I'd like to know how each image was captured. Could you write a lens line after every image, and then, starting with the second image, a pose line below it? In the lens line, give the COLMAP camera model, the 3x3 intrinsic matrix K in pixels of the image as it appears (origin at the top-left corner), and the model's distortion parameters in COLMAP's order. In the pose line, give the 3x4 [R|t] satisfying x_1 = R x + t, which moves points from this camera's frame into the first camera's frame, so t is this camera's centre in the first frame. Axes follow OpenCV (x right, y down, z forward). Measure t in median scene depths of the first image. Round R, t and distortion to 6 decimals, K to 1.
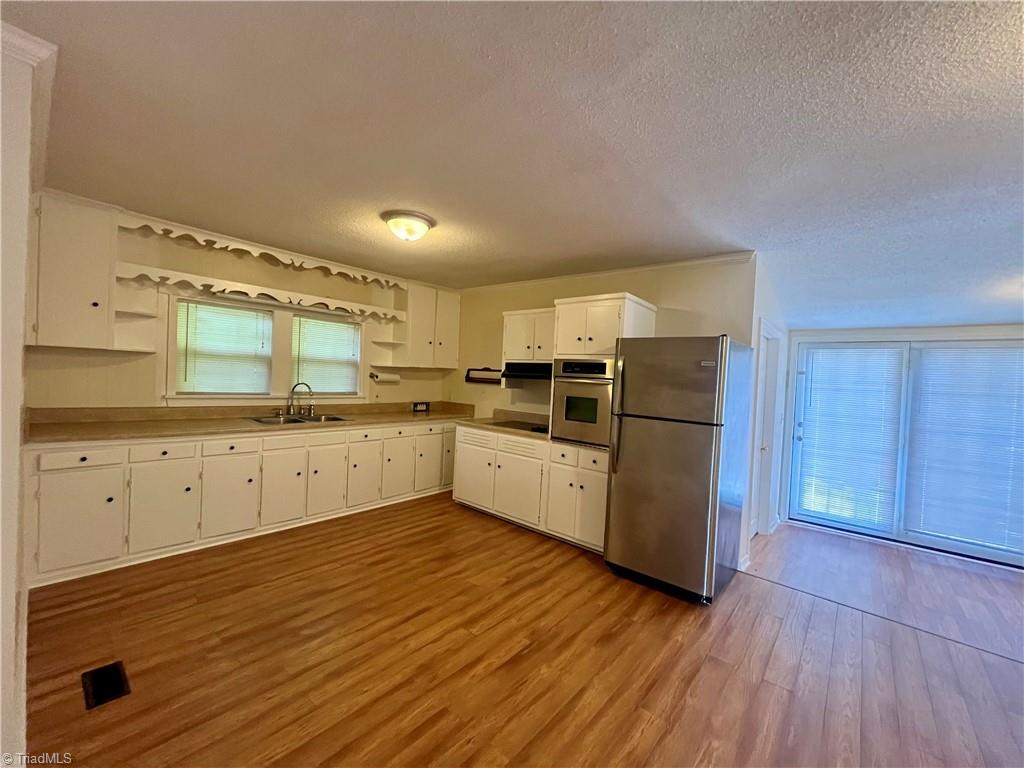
lens RADIAL K [[414.2, 0, 512.0], [0, 414.2, 384.0], [0, 0, 1]] dist [-0.000452, -0.000551]
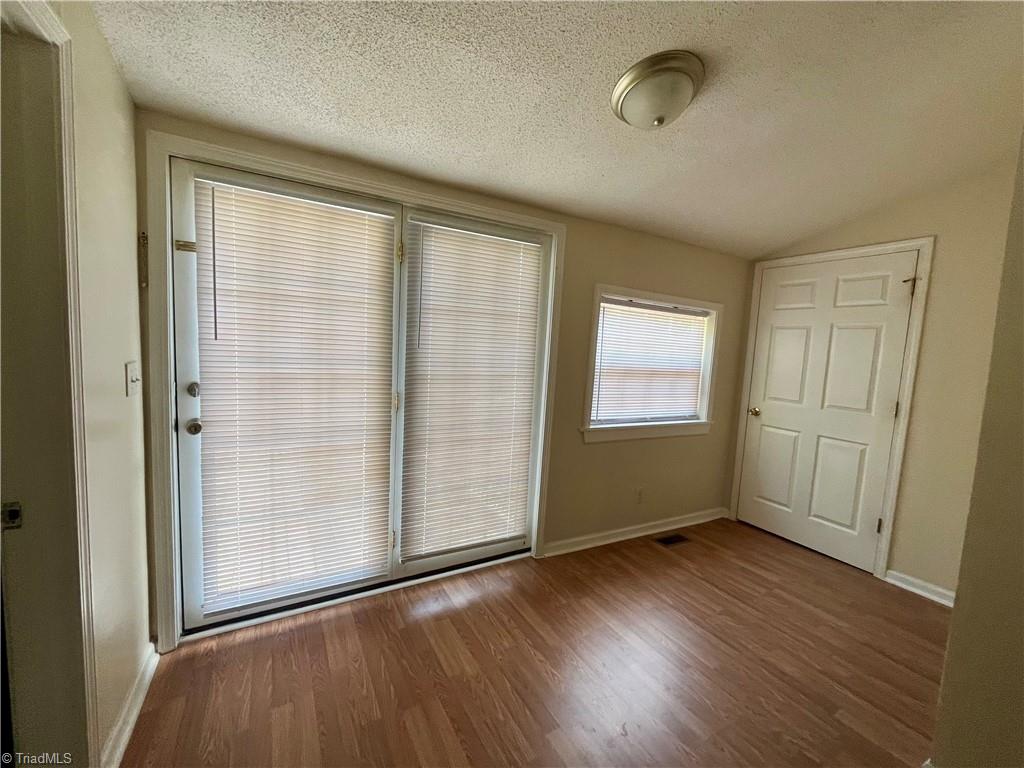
lens RADIAL K [[414.2, 0, 512.0], [0, 414.2, 384.0], [0, 0, 1]] dist [-0.000452, -0.000551]
pose [[0.333936, -0.119258, 0.935021, 0.533164], [-0.019907, 0.990850, 0.133489, 0.046019], [-0.942385, -0.063190, 0.328507, 0.728317]]
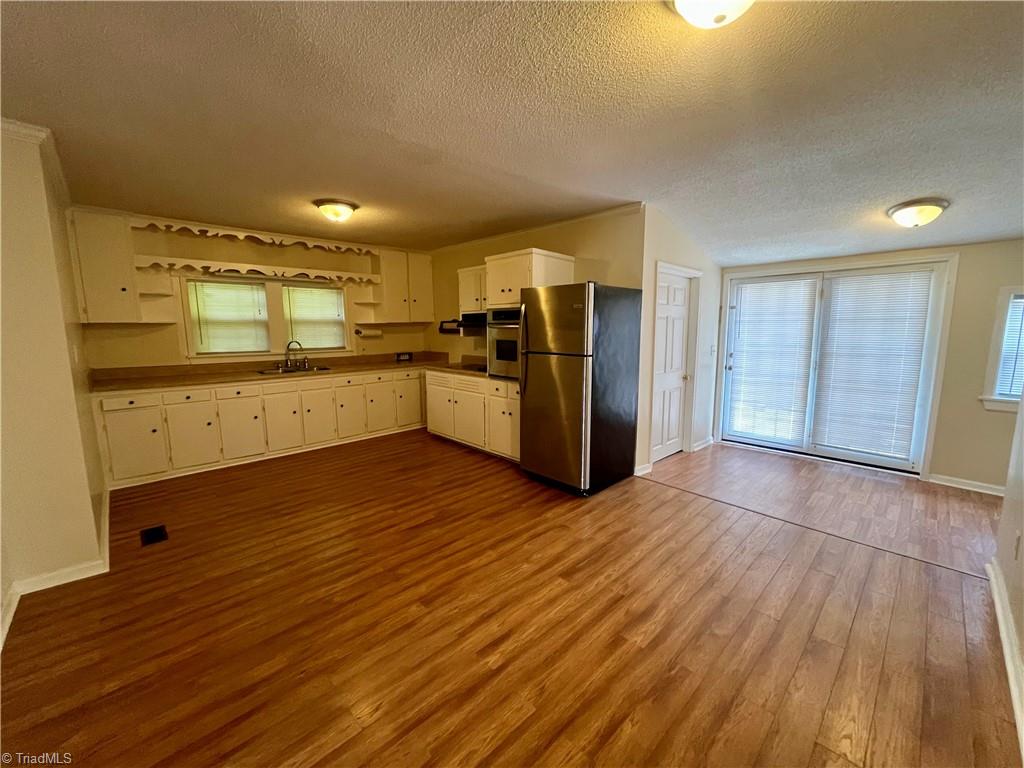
lens RADIAL K [[411.1, 0, 510.0], [0, 411.1, 381.9], [0, 0, 1]] dist [-0.001786, -0.000093]
pose [[0.993951, -0.043069, -0.101023, 0.263442], [0.054258, 0.992365, 0.110761, 0.018594], [0.095481, -0.115572, 0.988699, -0.168838]]
